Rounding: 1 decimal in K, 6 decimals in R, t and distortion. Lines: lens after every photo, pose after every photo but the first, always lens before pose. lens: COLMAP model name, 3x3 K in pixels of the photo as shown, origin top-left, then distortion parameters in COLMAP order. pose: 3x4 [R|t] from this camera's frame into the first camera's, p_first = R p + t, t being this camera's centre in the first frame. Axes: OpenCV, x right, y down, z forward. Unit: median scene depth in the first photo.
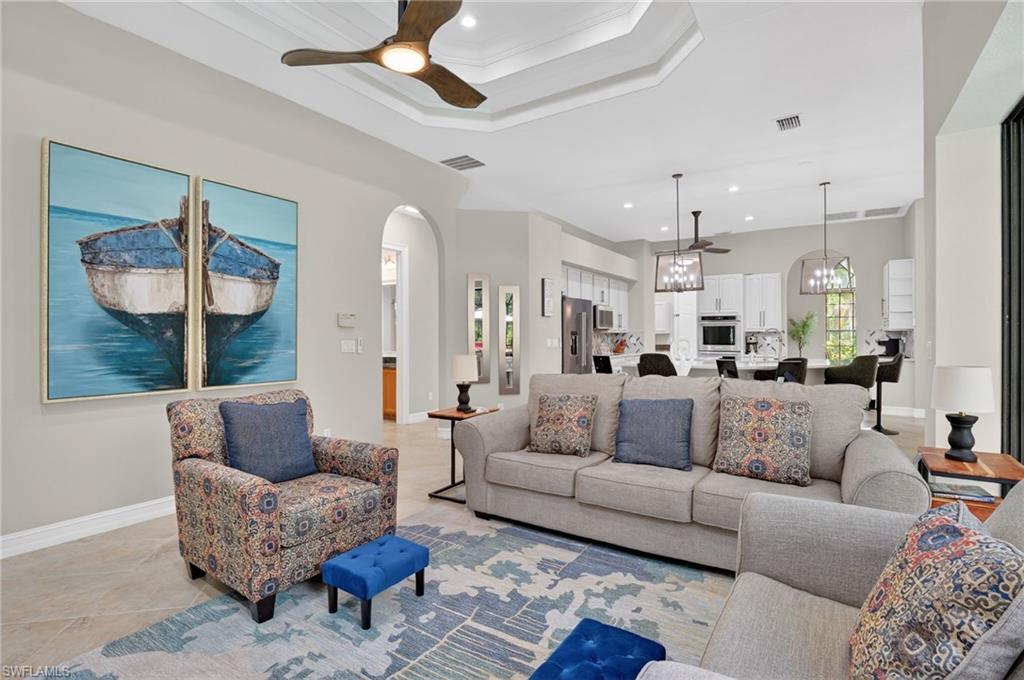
lens RADIAL K [[497.5, 0, 513.1], [0, 497.5, 338.7], [0, 0, 1]] dist [-0.015434, -0.003410]
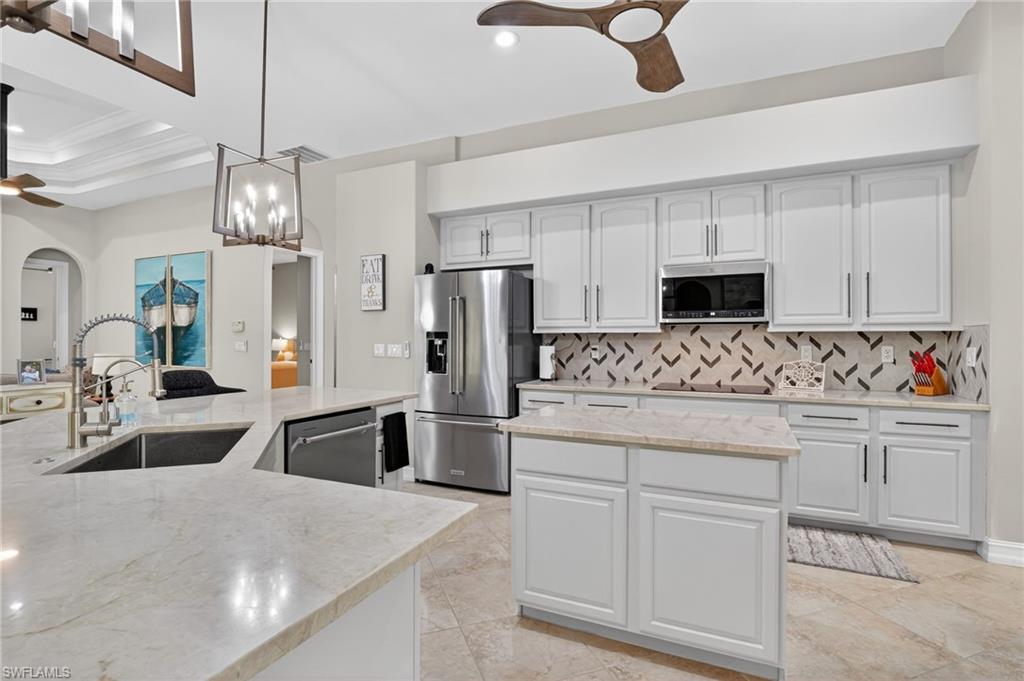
lens RADIAL K [[497.5, 0, 510.7], [0, 497.5, 333.2], [0, 0, 1]] dist [-0.015434, -0.003410]
pose [[0.132518, -0.007096, -0.991155, 0.797063], [-0.006857, 0.999944, -0.008076, -0.010191], [0.991157, 0.007866, 0.132462, 1.144498]]
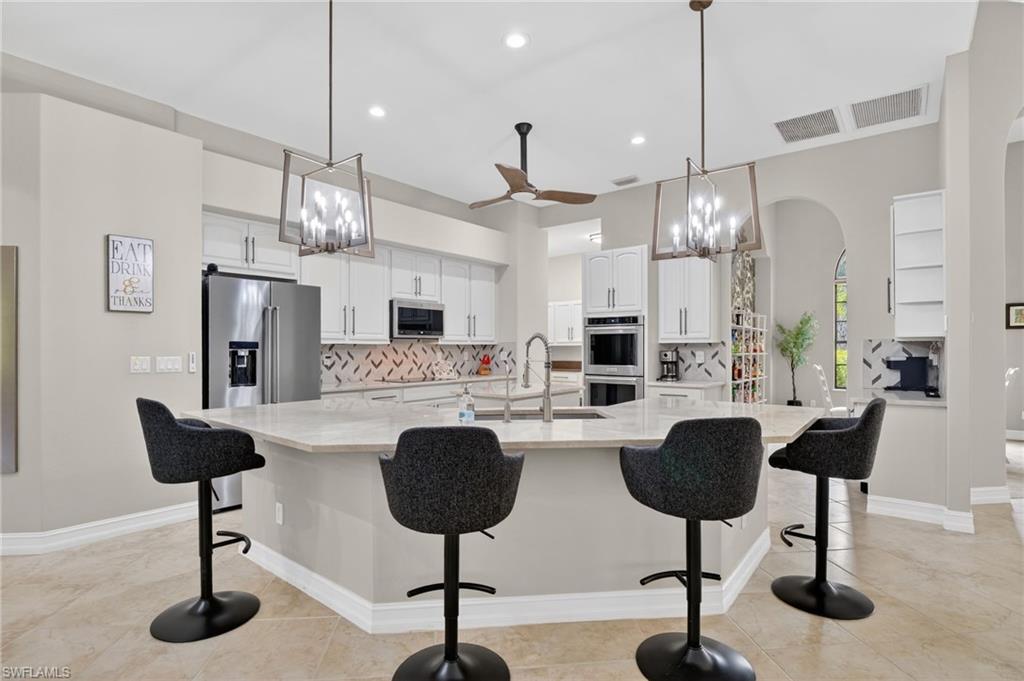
lens RADIAL K [[497.5, 0, 510.5], [0, 497.5, 345.1], [0, 0, 1]] dist [-0.015434, -0.003410]
pose [[0.993742, 0.001863, -0.111681, 0.530317], [-0.003042, 0.999941, -0.010395, -0.007223], [0.111655, 0.010670, 0.993690, 0.569589]]
